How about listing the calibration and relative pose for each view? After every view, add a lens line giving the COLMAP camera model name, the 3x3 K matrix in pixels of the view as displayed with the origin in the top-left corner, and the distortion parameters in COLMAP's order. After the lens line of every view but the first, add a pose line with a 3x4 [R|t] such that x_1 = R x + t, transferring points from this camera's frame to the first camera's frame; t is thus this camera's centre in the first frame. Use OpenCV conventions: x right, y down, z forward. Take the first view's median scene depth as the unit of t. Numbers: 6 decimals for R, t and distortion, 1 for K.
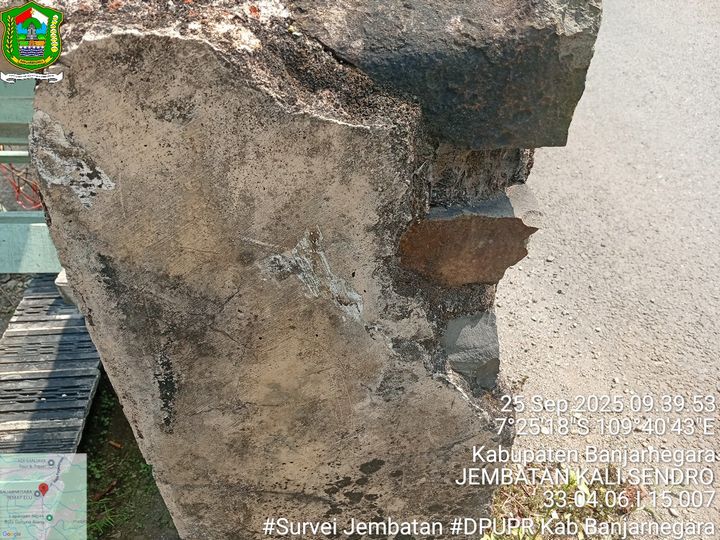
lens RADIAL K [[557.1, 0, 360.0], [0, 557.1, 270.0], [0, 0, 1]] dist [0.063568, -0.156404]
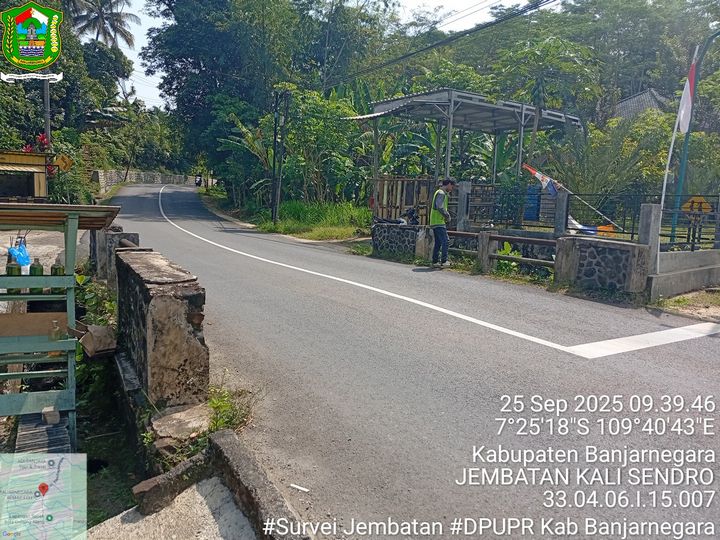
lens RADIAL K [[557.1, 0, 360.0], [0, 557.1, 270.0], [0, 0, 1]] dist [0.063568, -0.156404]
pose [[0.920805, -0.033925, 0.388545, -0.791082], [0.231295, 0.849627, -0.473958, 3.955525], [-0.314040, 0.526291, 0.790188, -6.864021]]
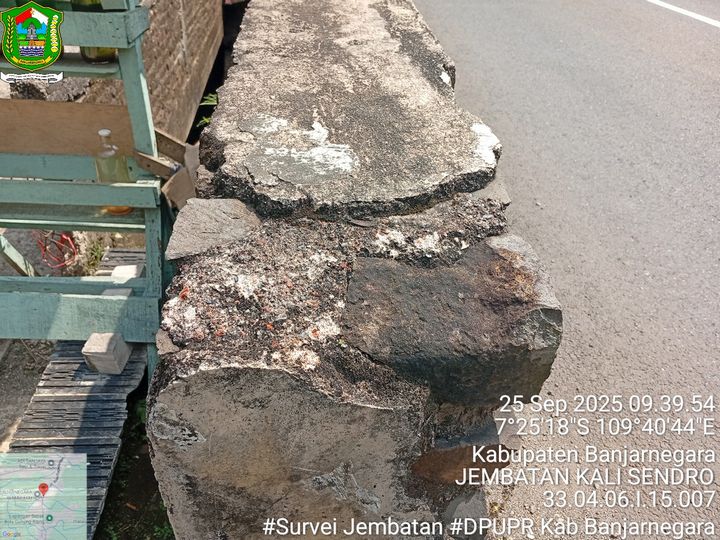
lens RADIAL K [[554.0, 0, 358.4], [0, 554.0, 271.1], [0, 0, 1]] dist [0.119487, -0.270449]
pose [[0.999463, 0.032396, -0.004996, -0.059077], [-0.032575, 0.998623, -0.041127, -0.434113], [0.003657, 0.041268, 0.999141, -0.326210]]
